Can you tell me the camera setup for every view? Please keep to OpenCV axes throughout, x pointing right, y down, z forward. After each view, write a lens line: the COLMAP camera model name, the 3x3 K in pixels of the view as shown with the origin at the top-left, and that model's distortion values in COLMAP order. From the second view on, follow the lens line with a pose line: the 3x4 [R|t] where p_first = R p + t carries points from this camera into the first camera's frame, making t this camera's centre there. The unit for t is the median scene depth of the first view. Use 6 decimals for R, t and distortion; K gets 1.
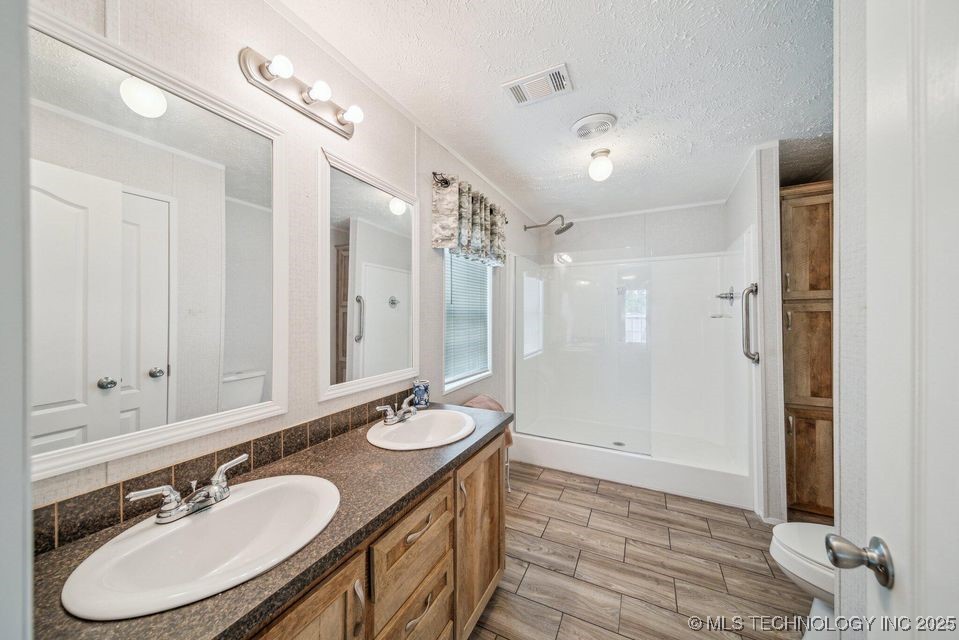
lens RADIAL K [[341.2, 0, 476.3], [0, 341.2, 316.1], [0, 0, 1]] dist [-0.000854, -0.000180]
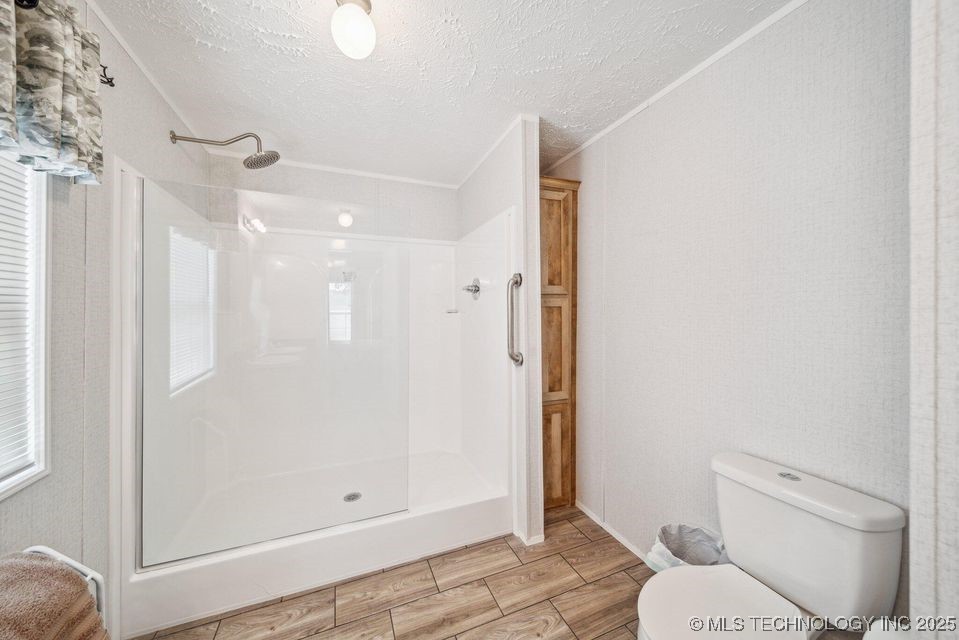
lens RADIAL K [[341.2, 0, 474.3], [0, 341.2, 310.9], [0, 0, 1]] dist [-0.000854, -0.000180]
pose [[0.663222, 0.000616, 0.748422, 0.080041], [-0.001182, 0.999999, 0.000225, -0.000703], [-0.748421, -0.001034, 0.663223, 0.433874]]
